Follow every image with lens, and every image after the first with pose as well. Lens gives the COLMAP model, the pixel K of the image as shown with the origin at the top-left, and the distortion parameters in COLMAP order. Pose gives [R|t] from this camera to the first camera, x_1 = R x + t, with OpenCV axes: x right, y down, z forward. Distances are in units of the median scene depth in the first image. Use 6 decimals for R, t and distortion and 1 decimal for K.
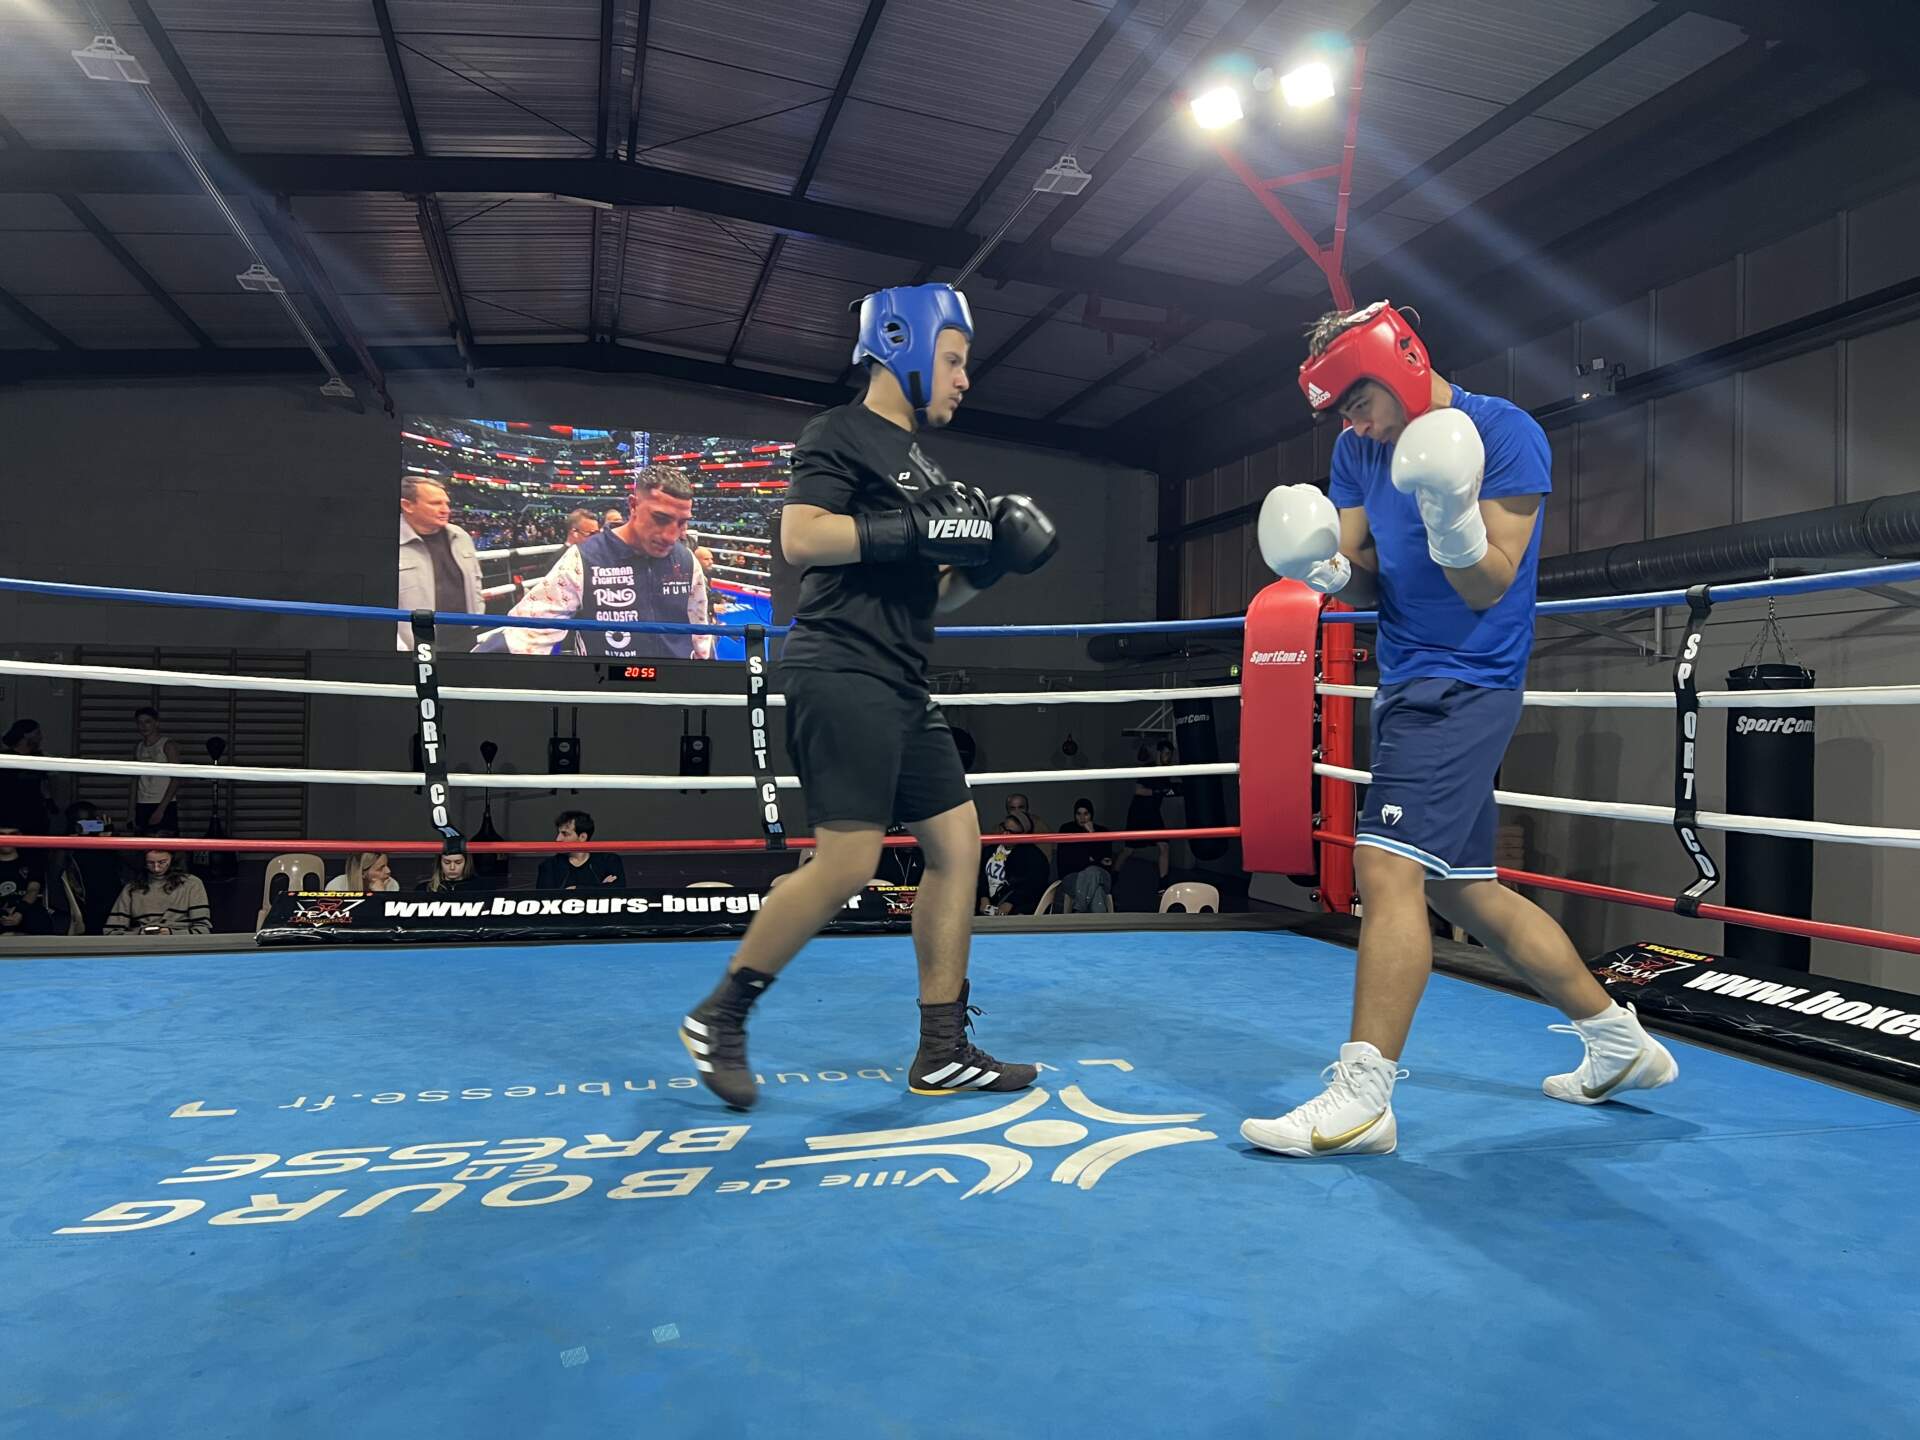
lens RADIAL K [[1439.2, 0, 949.8], [0, 1439.2, 713.3], [0, 0, 1]] dist [0.050582, -0.053042]
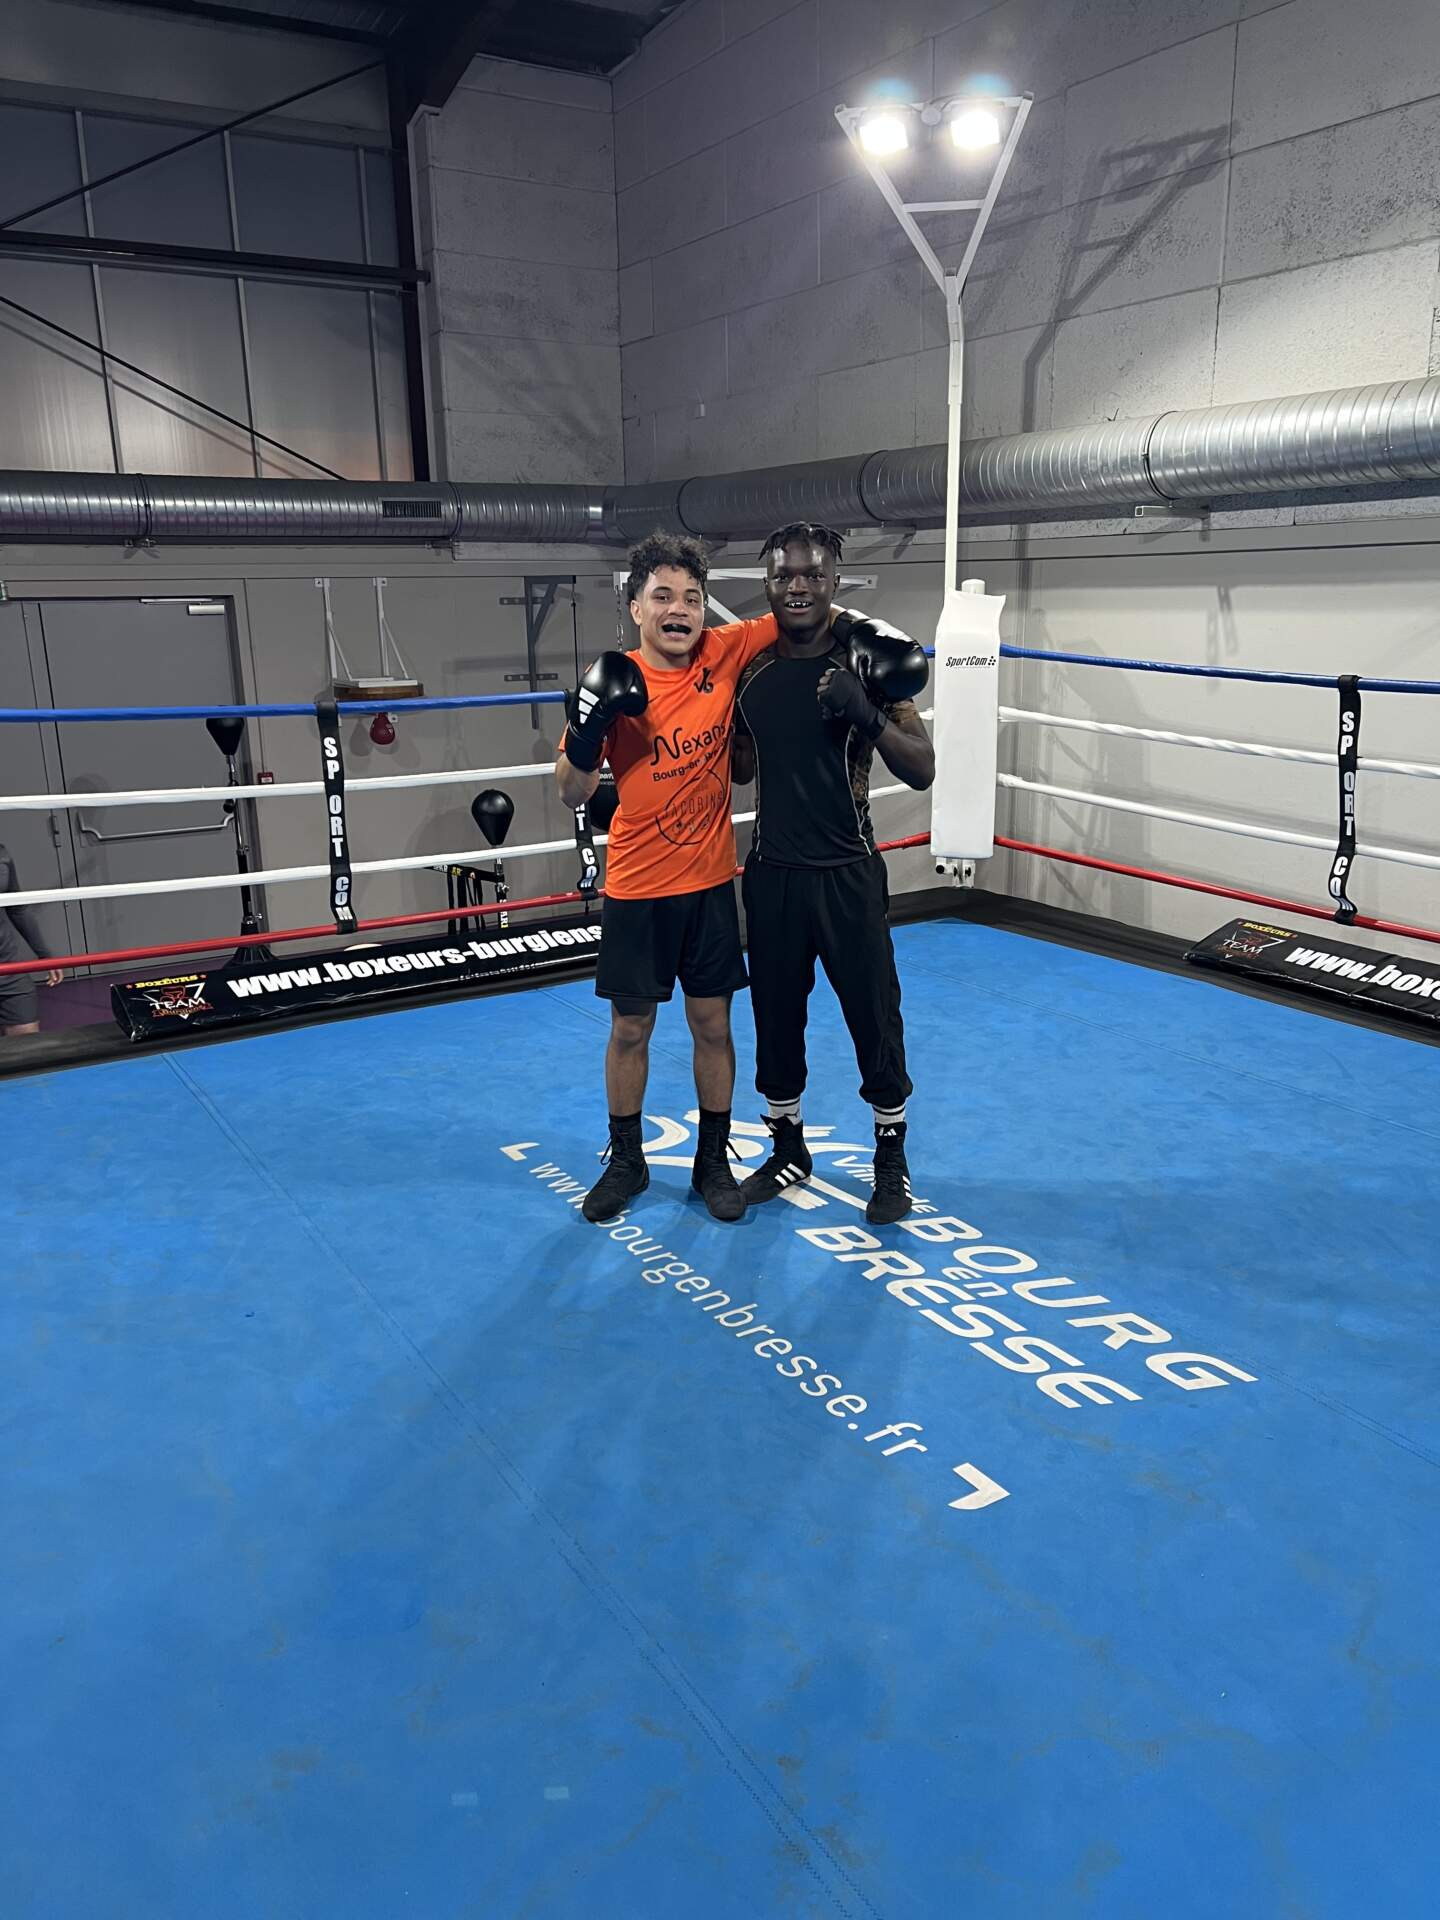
lens RADIAL K [[1439.2, 0, 743.9], [0, 1439.2, 965.6], [0, 0, 1]] dist [0.050582, -0.053042]
pose [[-0.314923, -0.251614, 0.915158, -1.159778], [-0.004756, 0.964626, 0.263578, -0.260340], [-0.949105, 0.078654, -0.304979, 1.332102]]
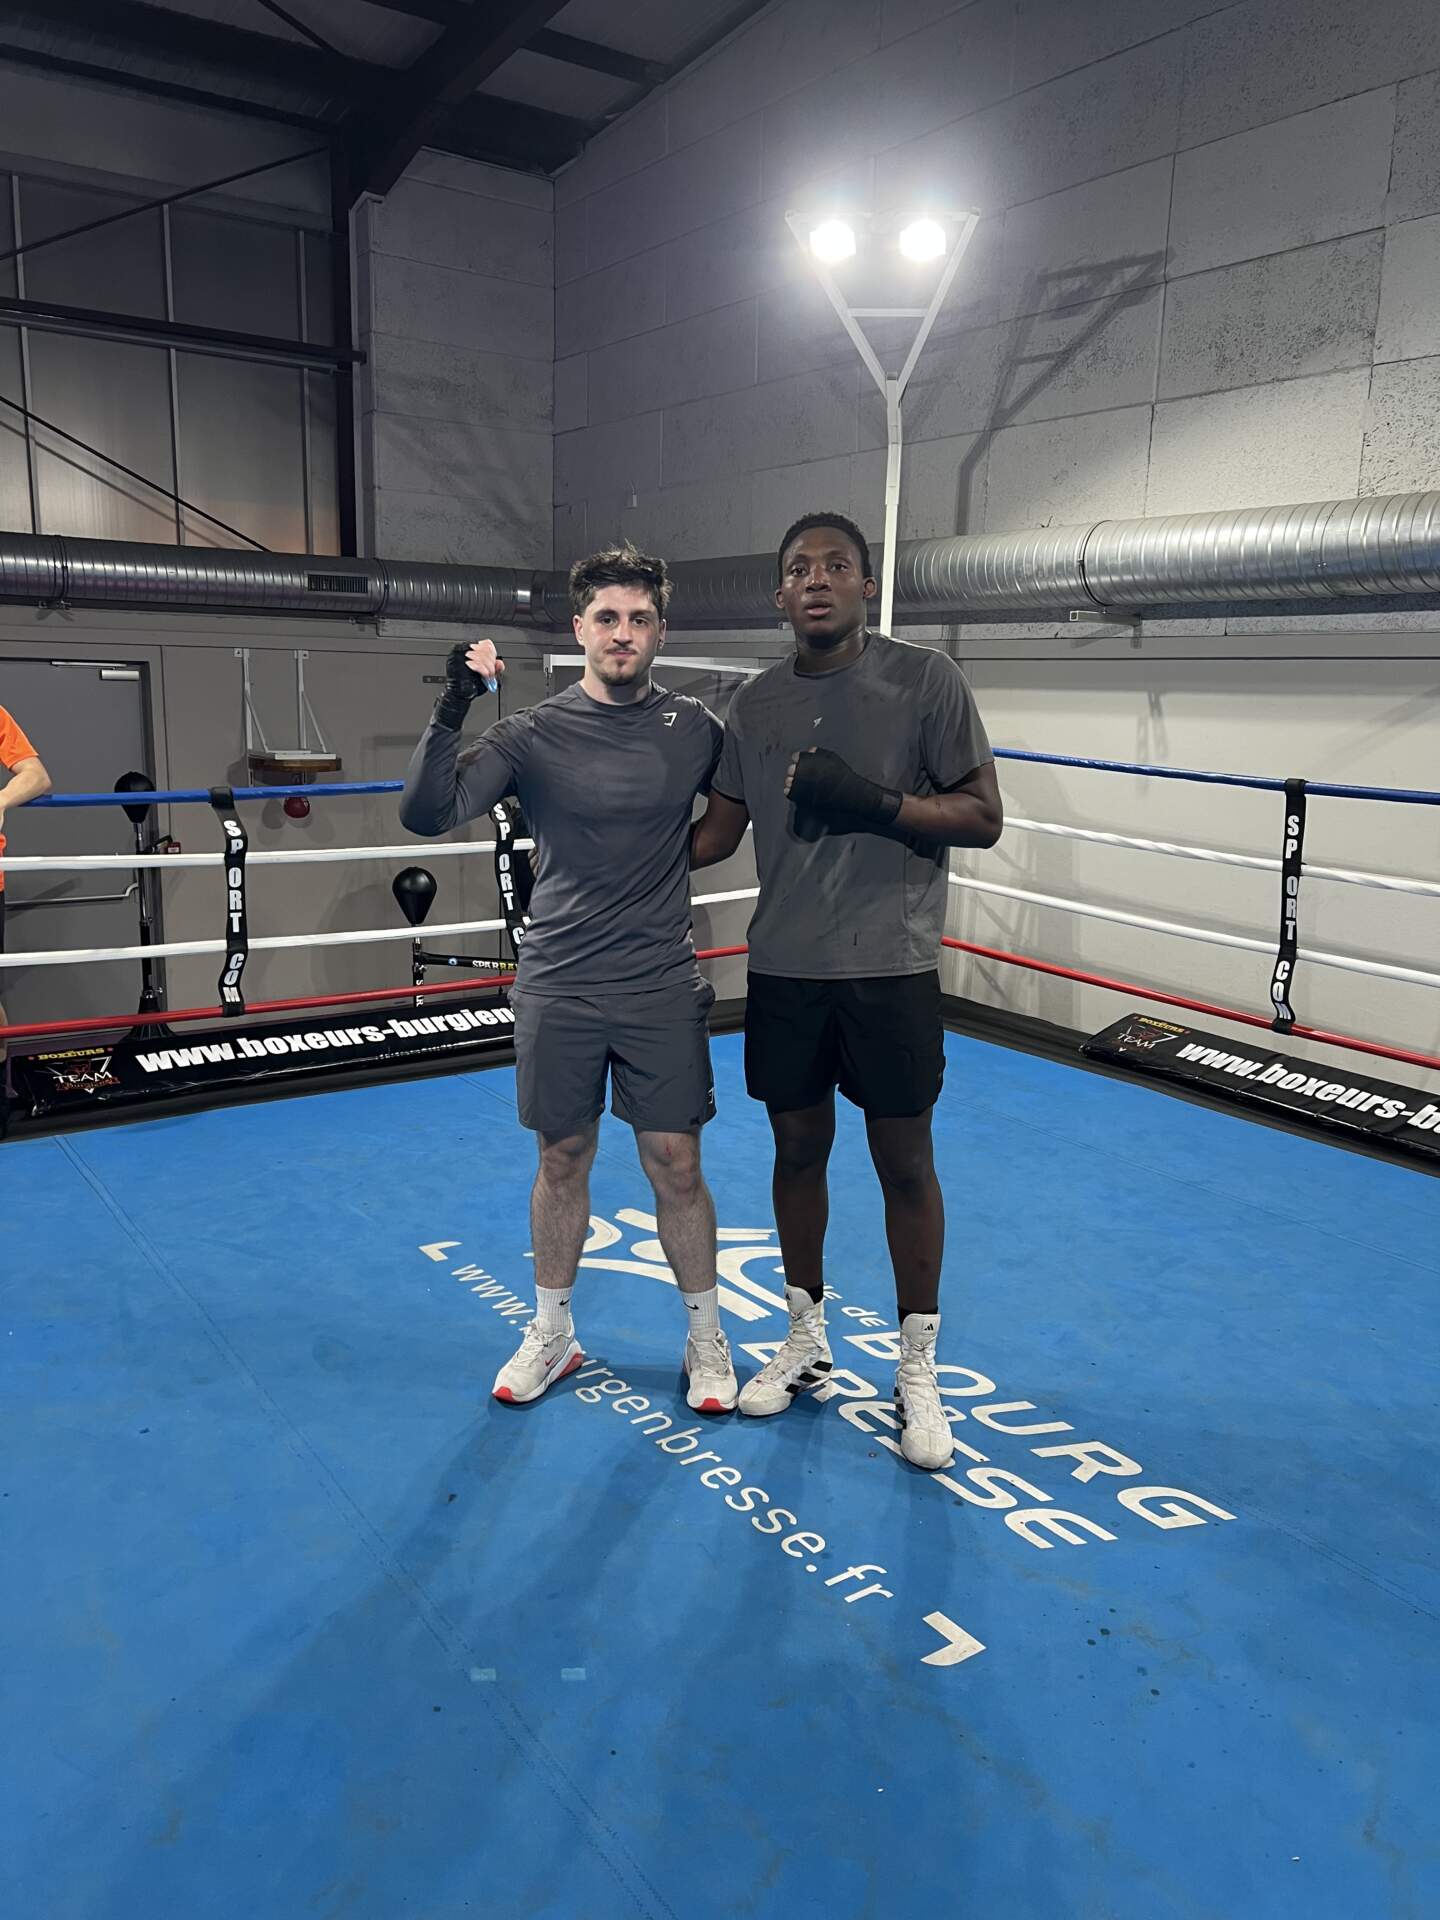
lens RADIAL K [[1439.2, 0, 727.3], [0, 1439.2, 956.4], [0, 0, 1]] dist [0.050582, -0.053042]
pose [[-0.360411, -0.200484, 0.910994, -1.096349], [-0.045073, 0.979232, 0.197669, -0.251599], [-0.931704, 0.030181, -0.361962, 1.350808]]
